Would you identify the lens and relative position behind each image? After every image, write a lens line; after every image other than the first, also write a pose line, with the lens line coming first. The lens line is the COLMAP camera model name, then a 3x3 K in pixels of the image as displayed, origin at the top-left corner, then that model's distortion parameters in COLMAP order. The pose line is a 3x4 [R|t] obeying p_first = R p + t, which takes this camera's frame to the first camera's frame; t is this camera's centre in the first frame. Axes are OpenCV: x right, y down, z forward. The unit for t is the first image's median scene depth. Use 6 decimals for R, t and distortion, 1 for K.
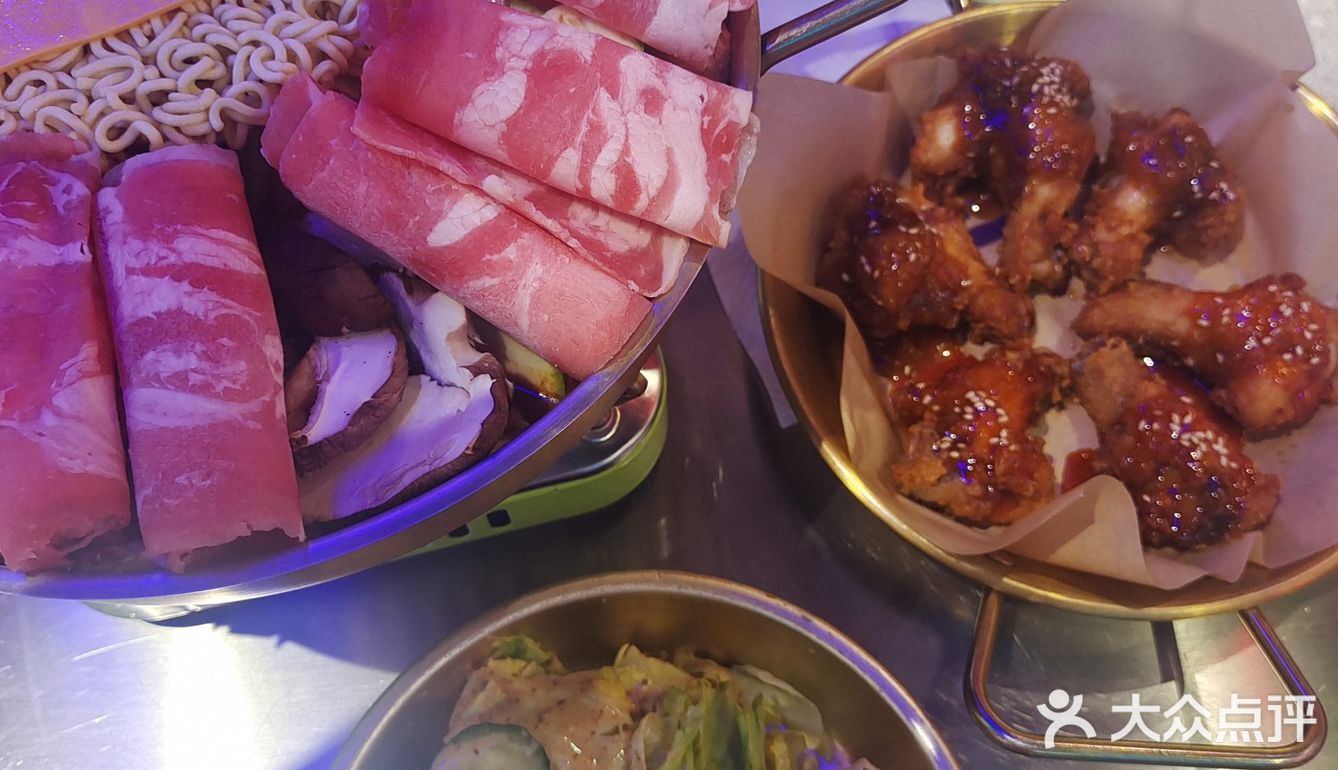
lens RADIAL K [[1319.0, 0, 668.5], [0, 1319.0, 384.6], [0, 0, 1]] dist [0.022992, 0.000000]
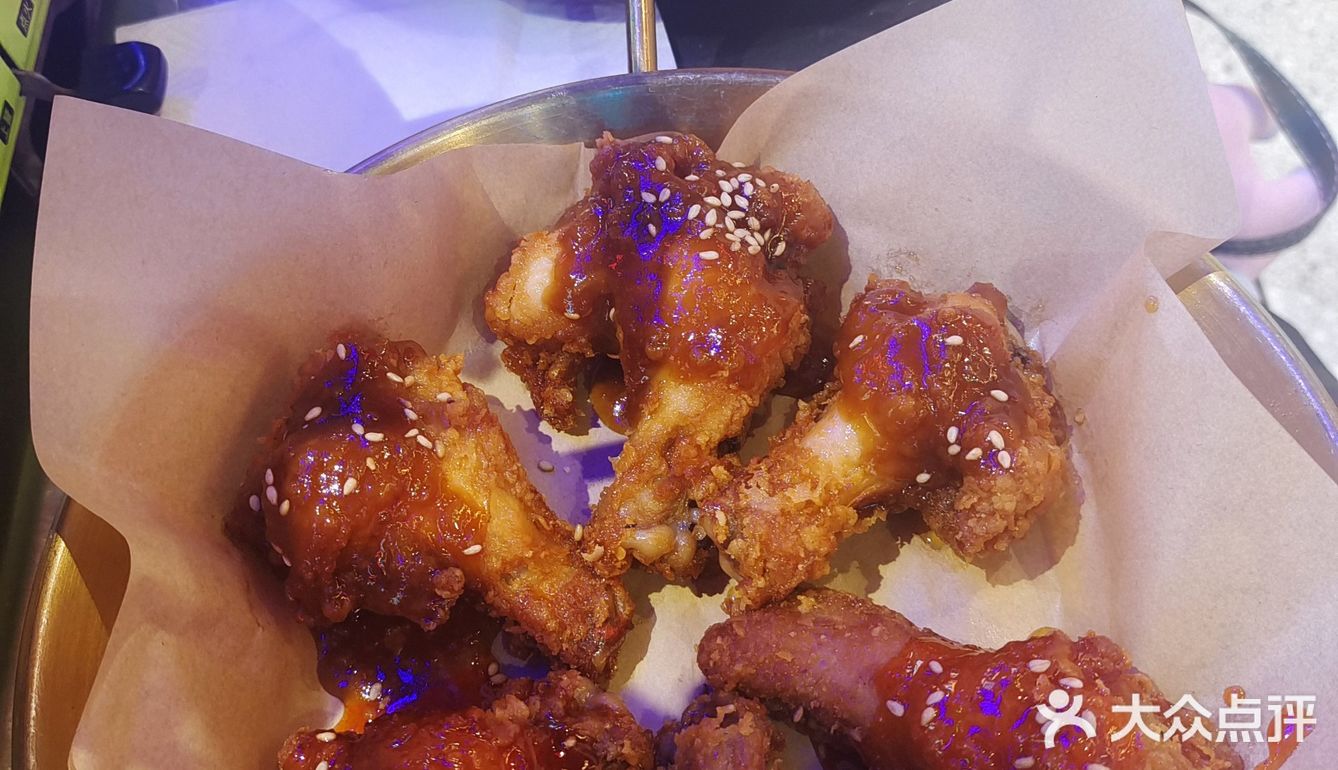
lens RADIAL K [[1319.0, 0, 669.5], [0, 1319.0, 385.3], [0, 0, 1]] dist [0.022992, 0.000000]
pose [[0.977188, 0.138737, -0.160795, 0.368079], [-0.155775, 0.982854, -0.098653, -0.098533], [0.144351, 0.121451, 0.982045, 0.472394]]
